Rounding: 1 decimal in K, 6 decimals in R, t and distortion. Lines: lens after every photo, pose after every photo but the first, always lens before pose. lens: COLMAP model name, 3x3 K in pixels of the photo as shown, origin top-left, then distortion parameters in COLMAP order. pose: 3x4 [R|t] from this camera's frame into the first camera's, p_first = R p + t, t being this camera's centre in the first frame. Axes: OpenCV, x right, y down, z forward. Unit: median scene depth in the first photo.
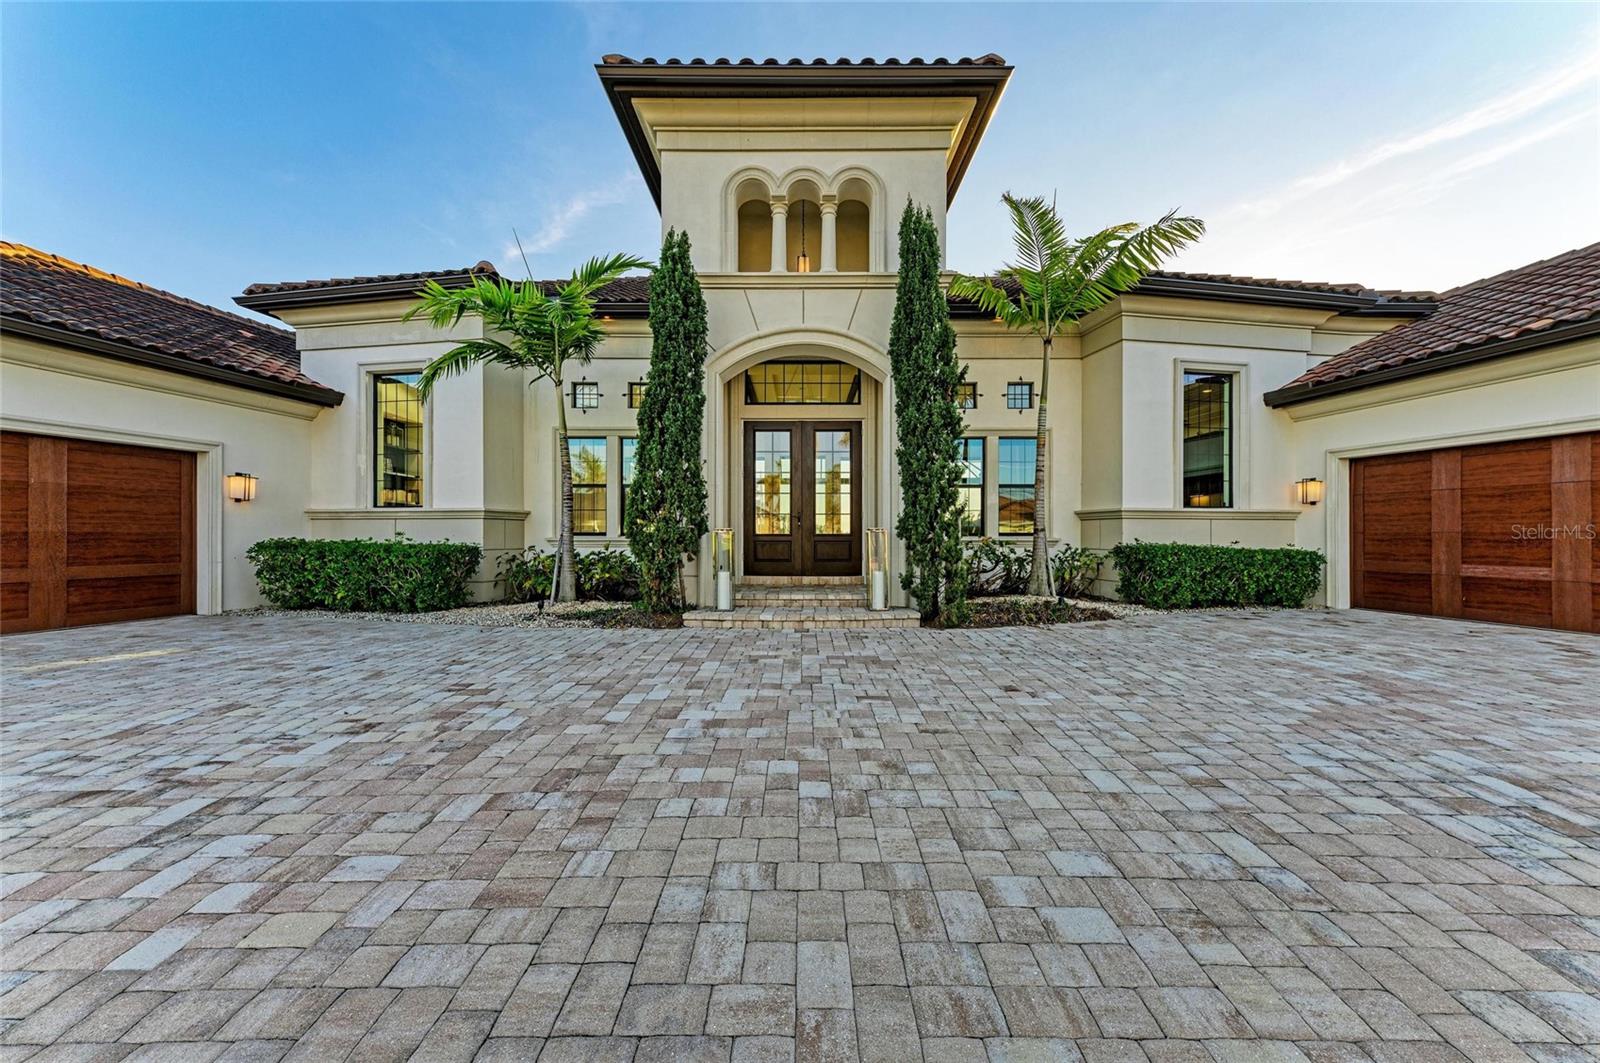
lens RADIAL K [[647.0, 0, 806.1], [0, 647.0, 530.2], [0, 0, 1]] dist [-0.000223, 0.000249]
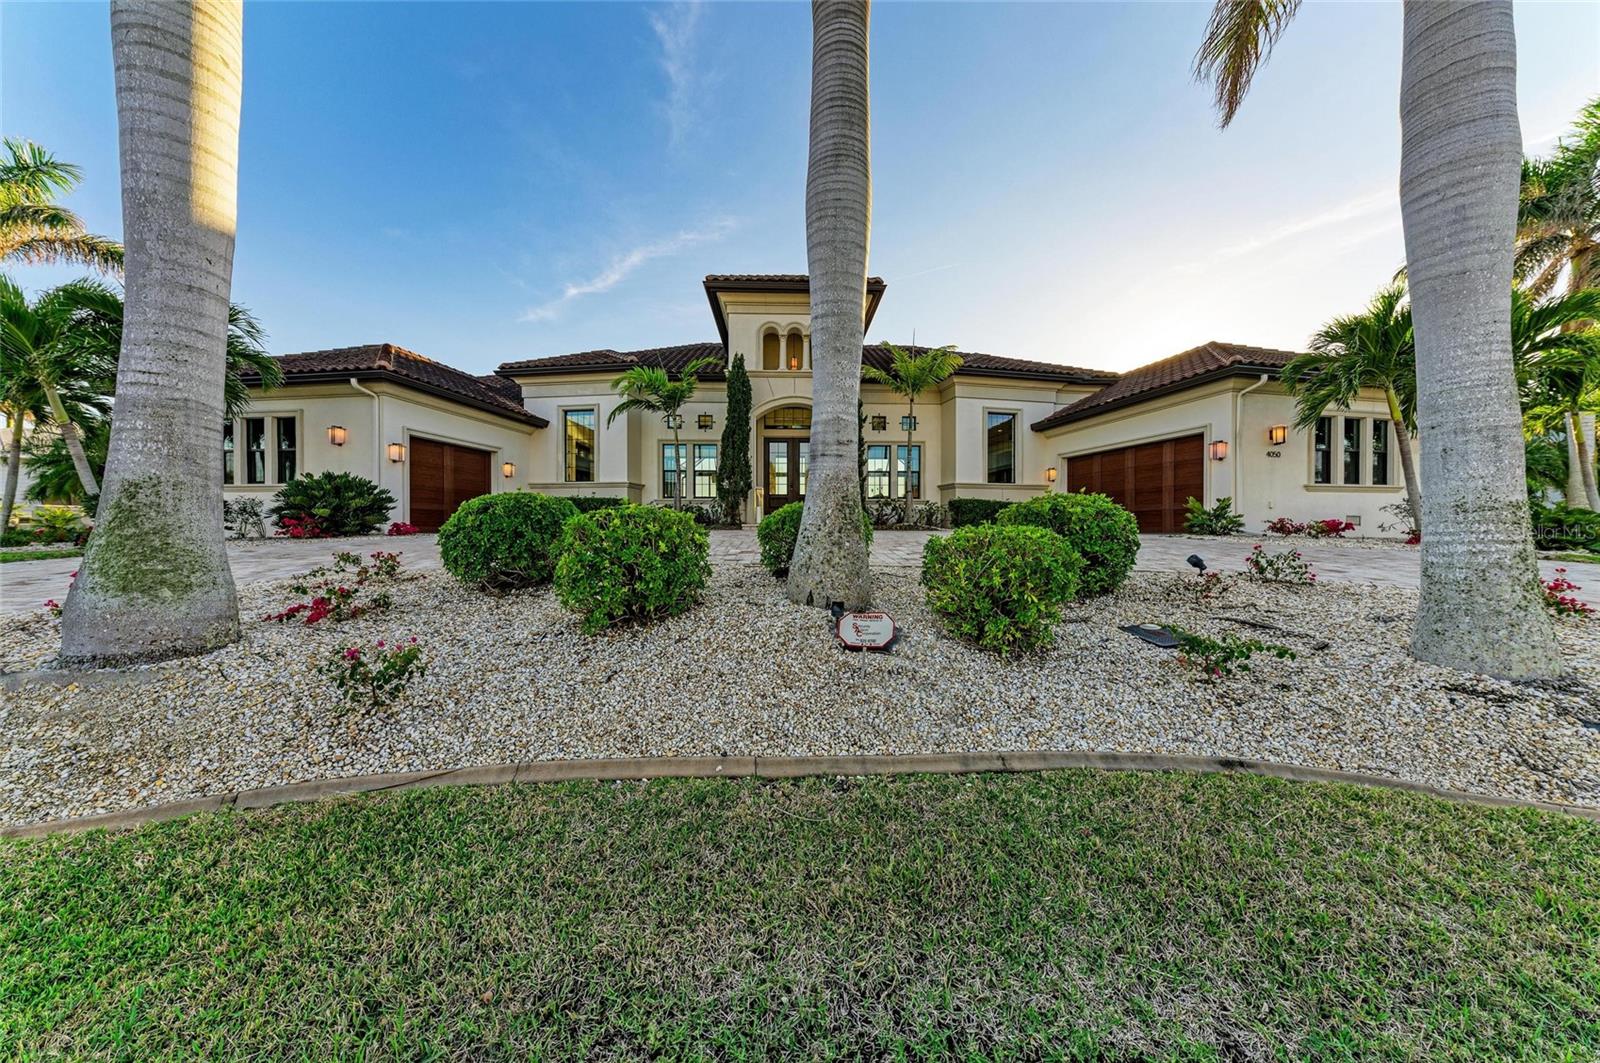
lens RADIAL K [[573.5, 0, 811.6], [0, 573.5, 515.3], [0, 0, 1]] dist [-0.002548, -0.000096]
pose [[0.999344, 0.000526, 0.036210, -0.013671], [0.000114, 0.999844, -0.017676, 0.101711], [-0.036214, 0.017669, 0.999188, -0.758824]]
